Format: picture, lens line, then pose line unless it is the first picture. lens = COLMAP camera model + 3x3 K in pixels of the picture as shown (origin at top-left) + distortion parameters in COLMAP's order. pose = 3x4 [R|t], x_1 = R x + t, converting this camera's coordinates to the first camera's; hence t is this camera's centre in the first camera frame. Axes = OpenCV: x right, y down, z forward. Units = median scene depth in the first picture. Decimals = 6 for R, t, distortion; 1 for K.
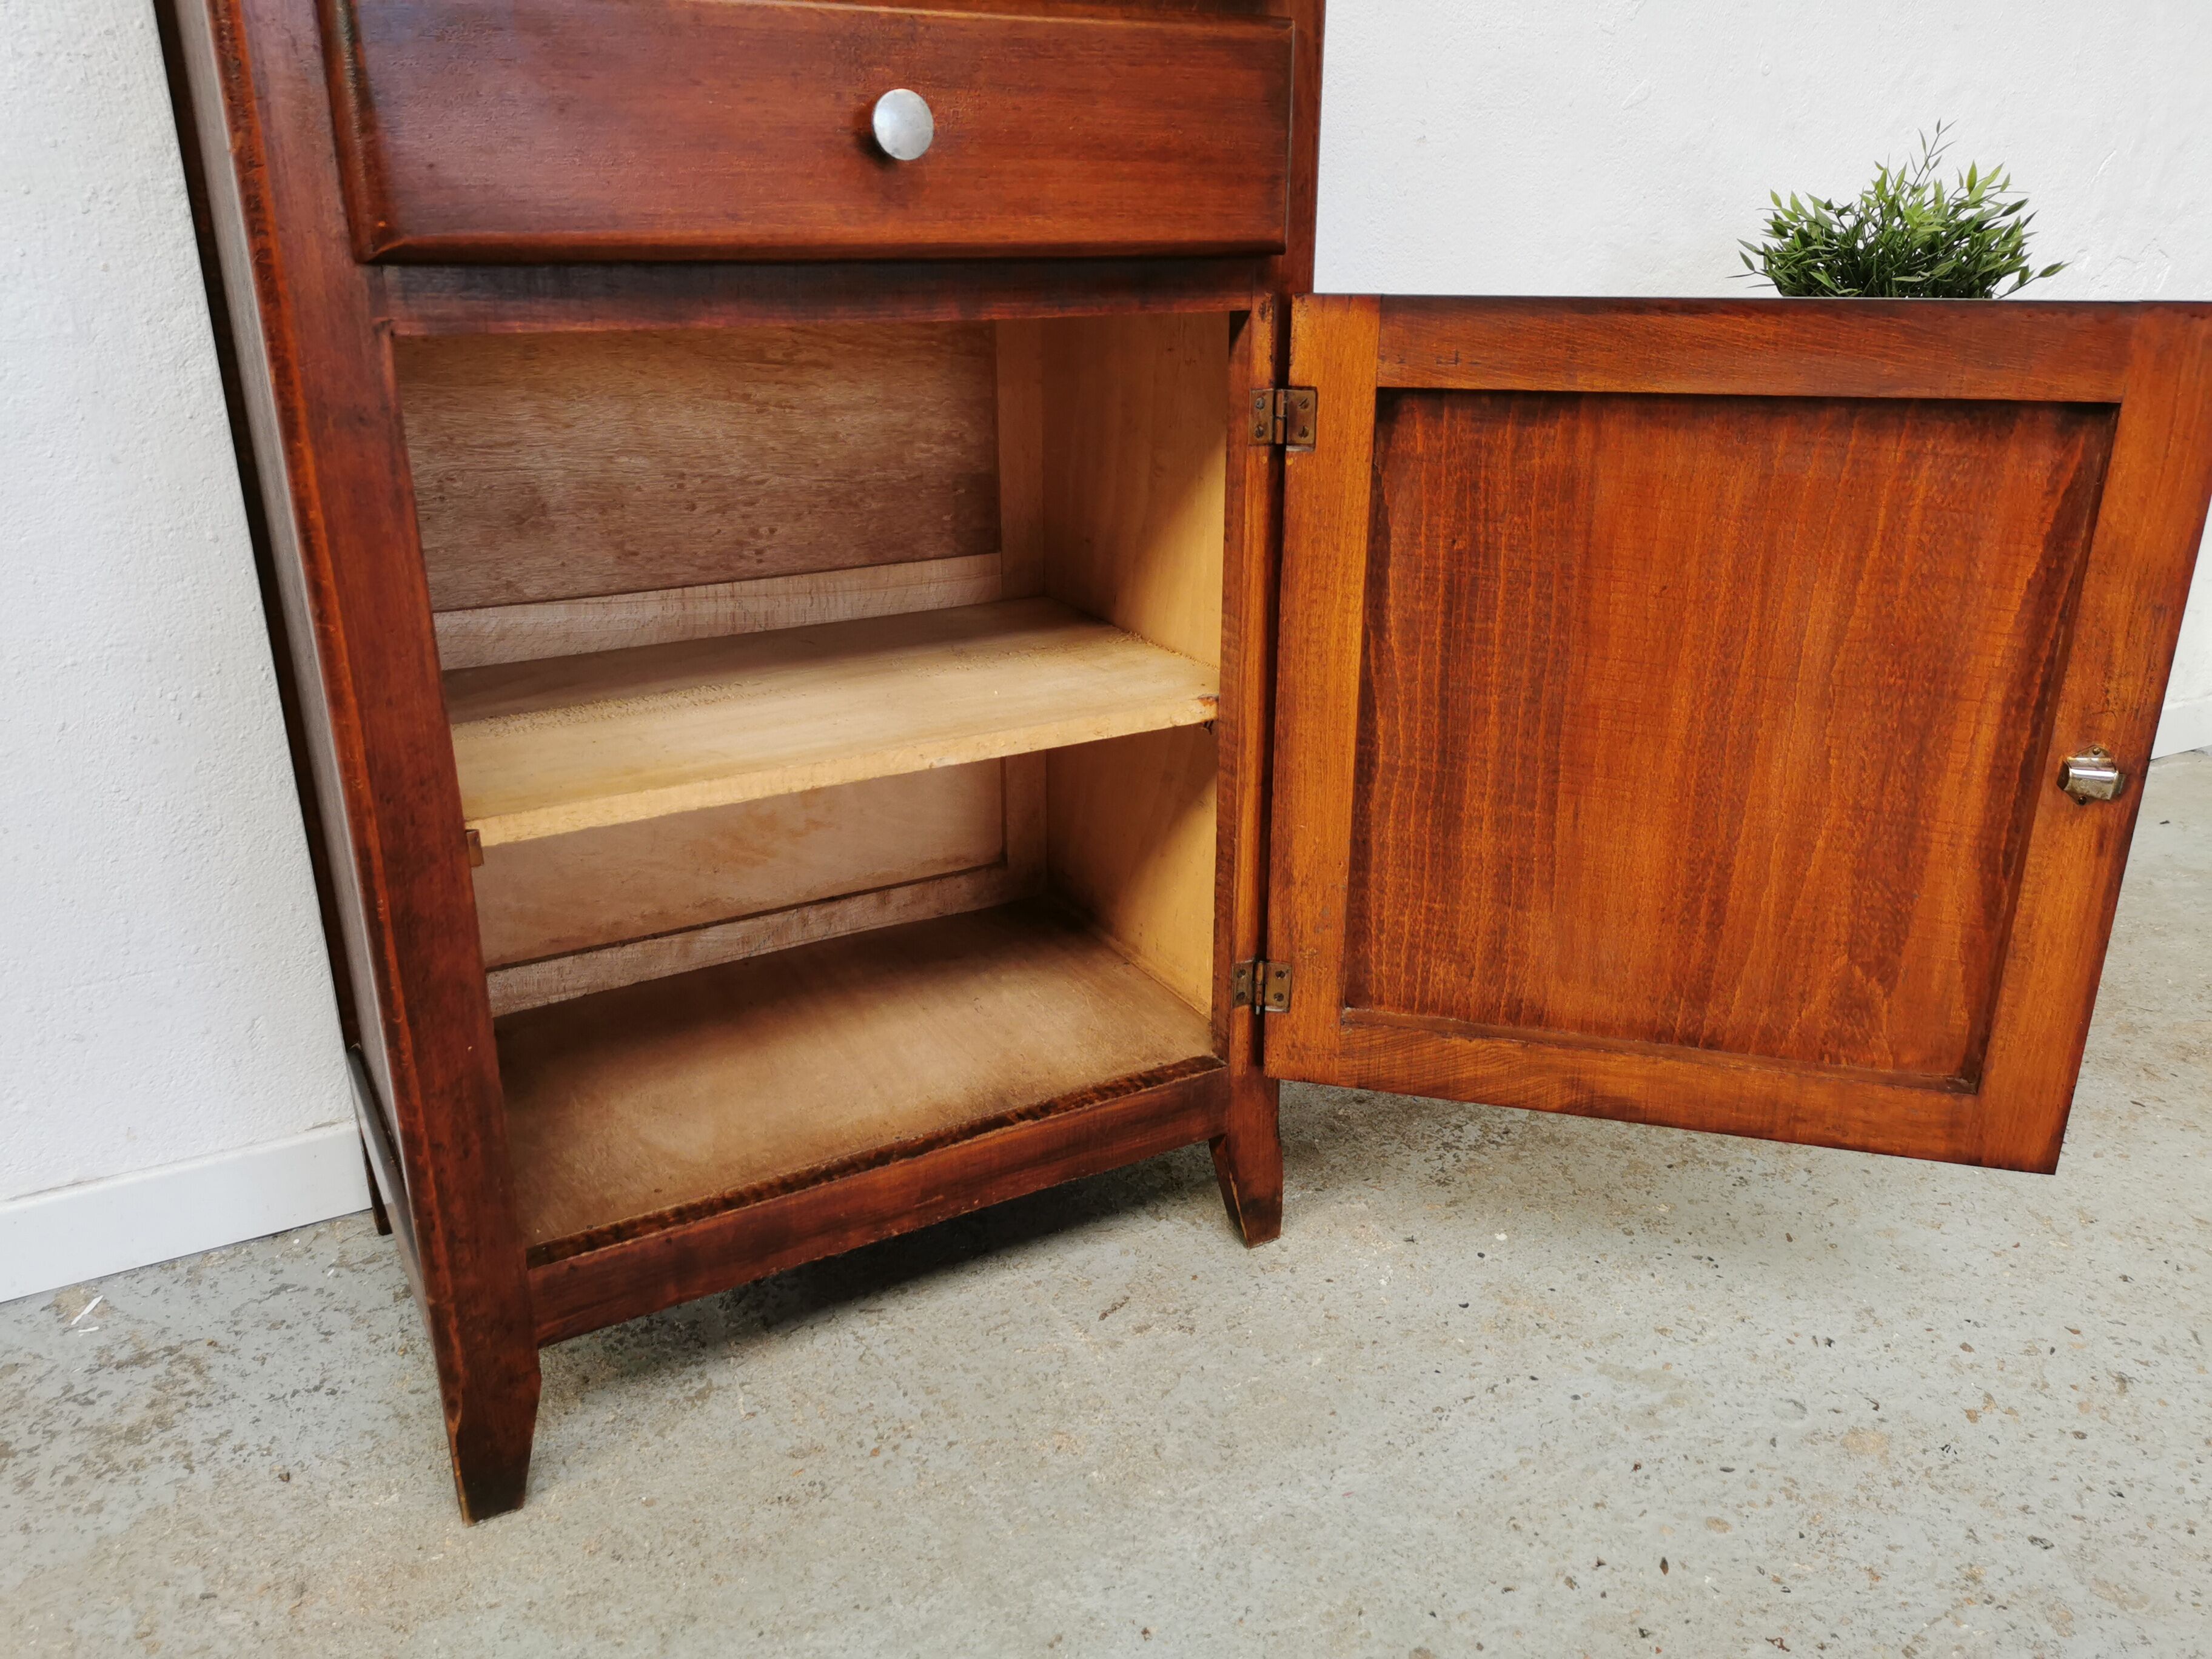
lens RADIAL K [[1698.6, 0, 1111.3], [0, 1698.6, 829.5], [0, 0, 1]] dist [0.063828, -0.061626]
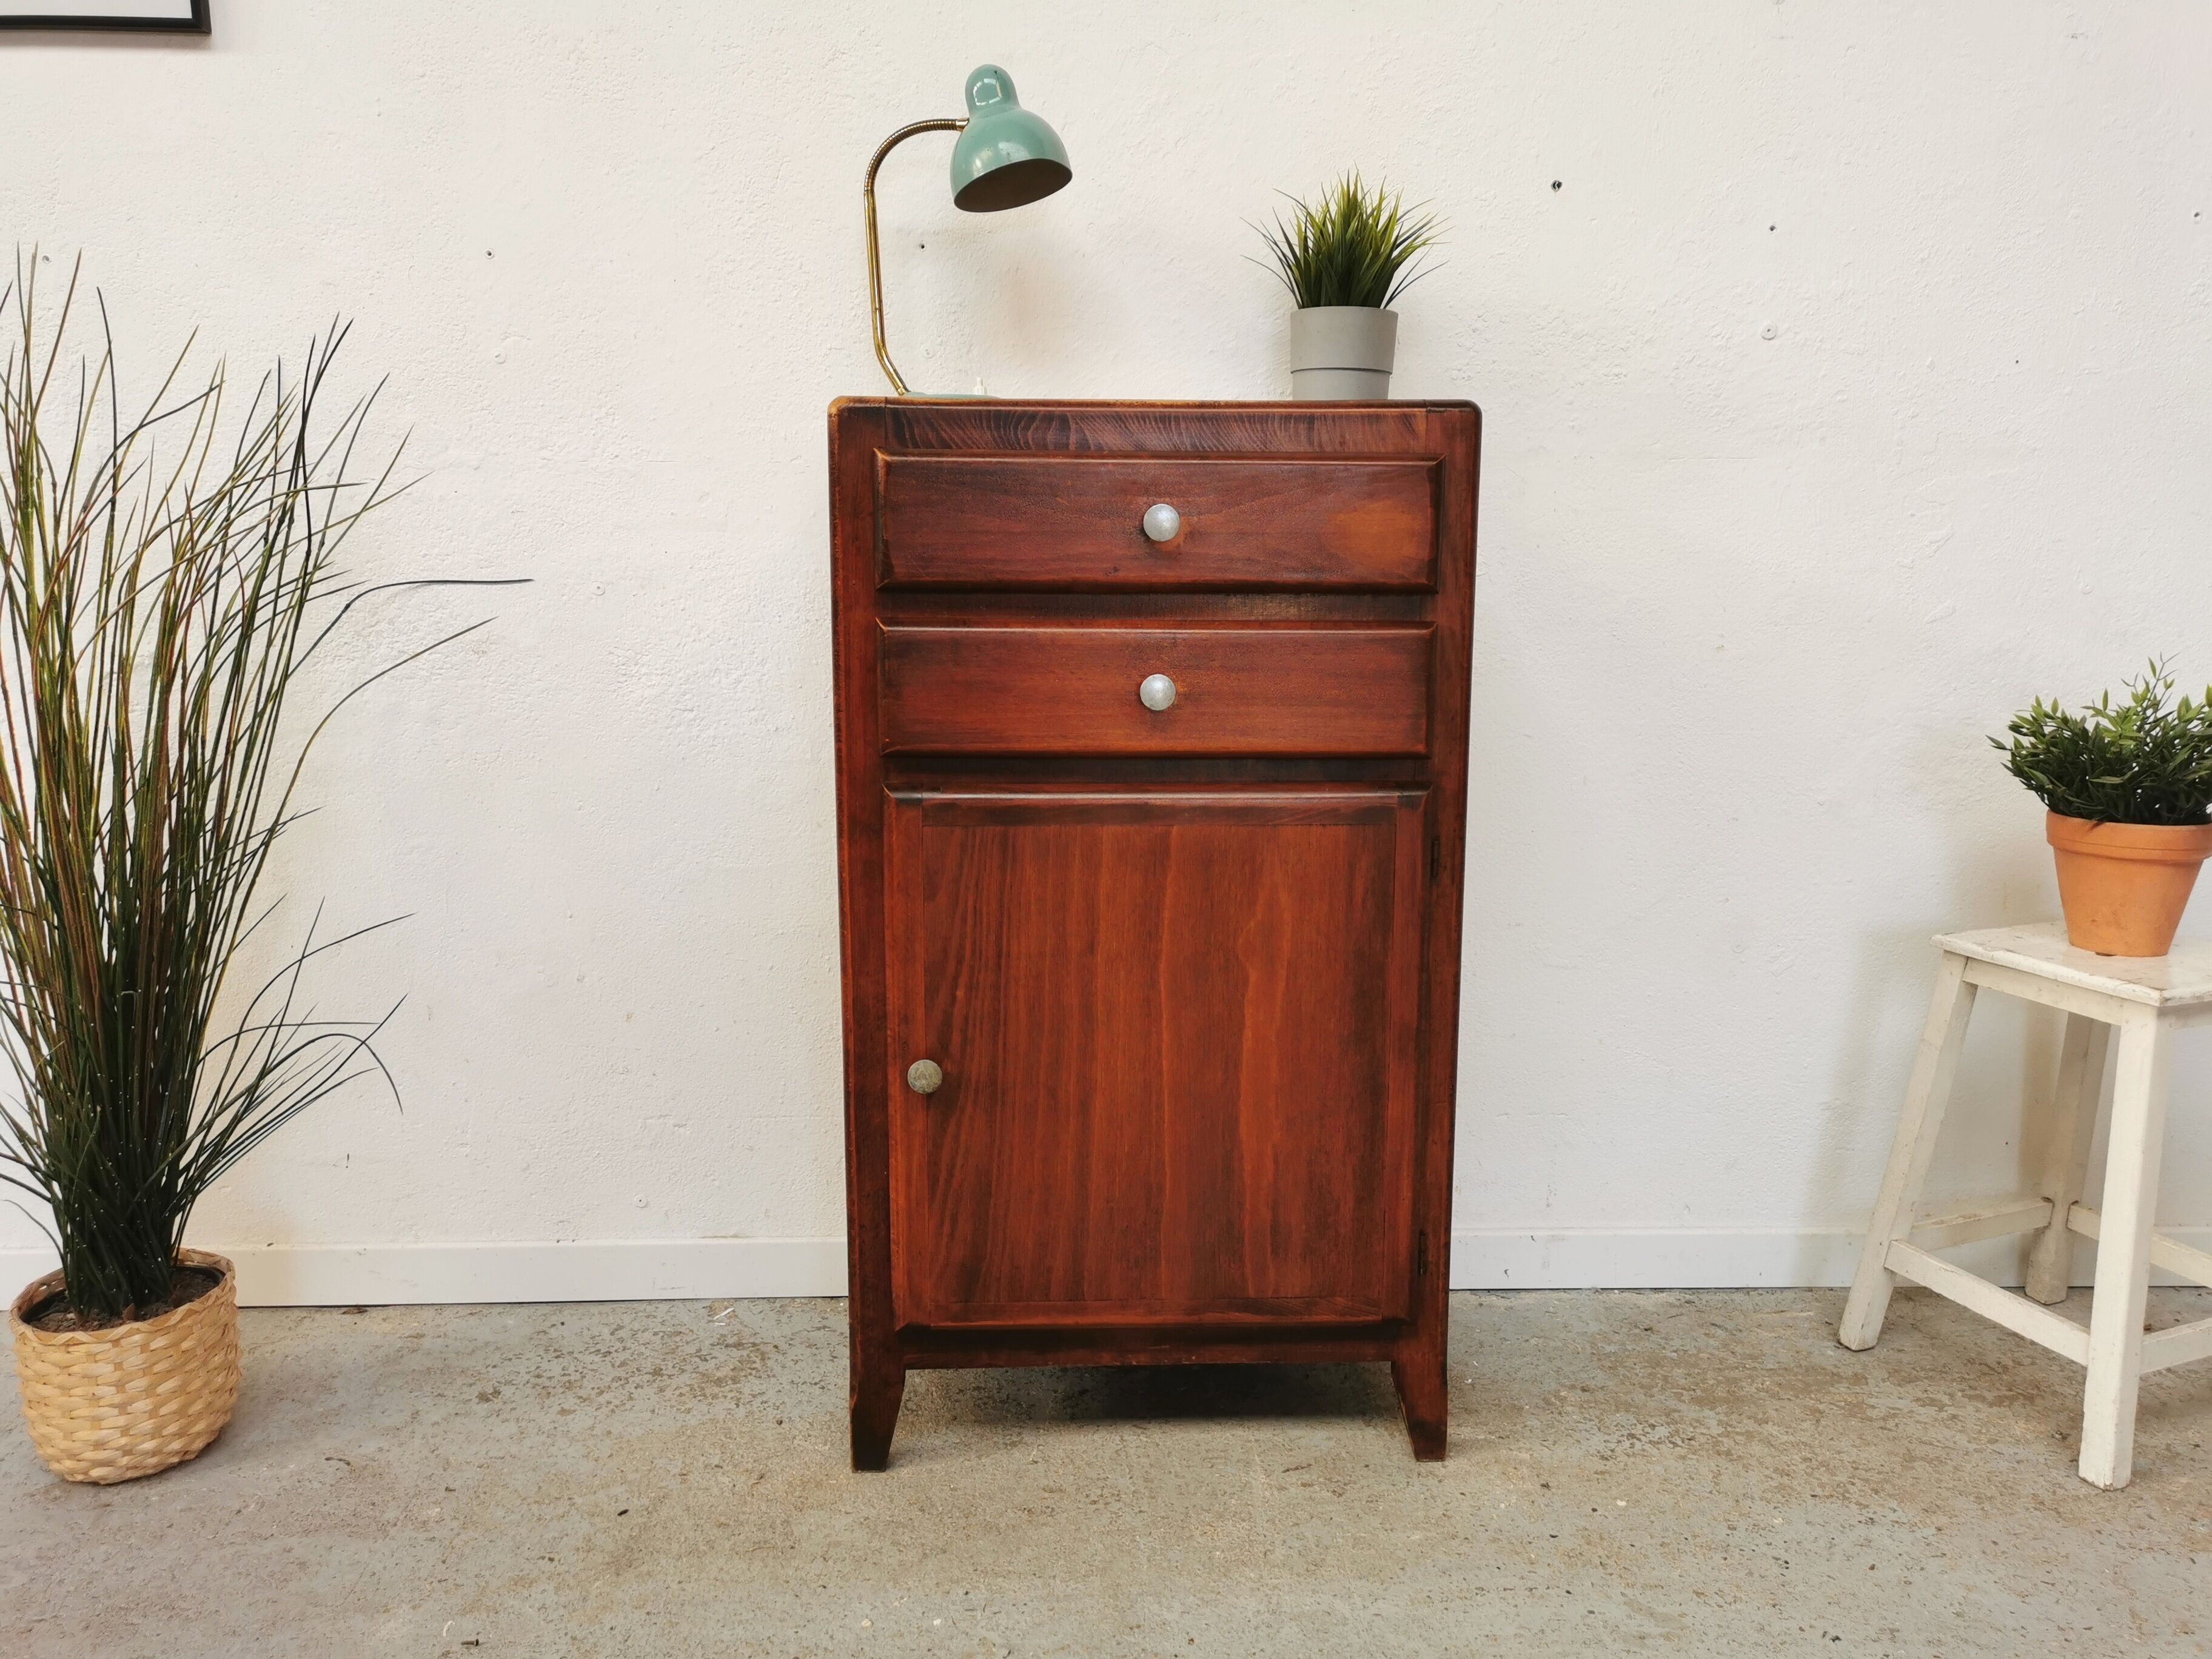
lens RADIAL K [[1701.7, 0, 1111.0], [0, 1701.7, 827.9], [0, 0, 1]] dist [0.069067, -0.078359]
pose [[0.888065, 0.079963, -0.452711, 0.499534], [-0.163123, 0.975489, -0.147690, 0.002823], [0.429805, 0.205006, 0.879341, -0.437534]]
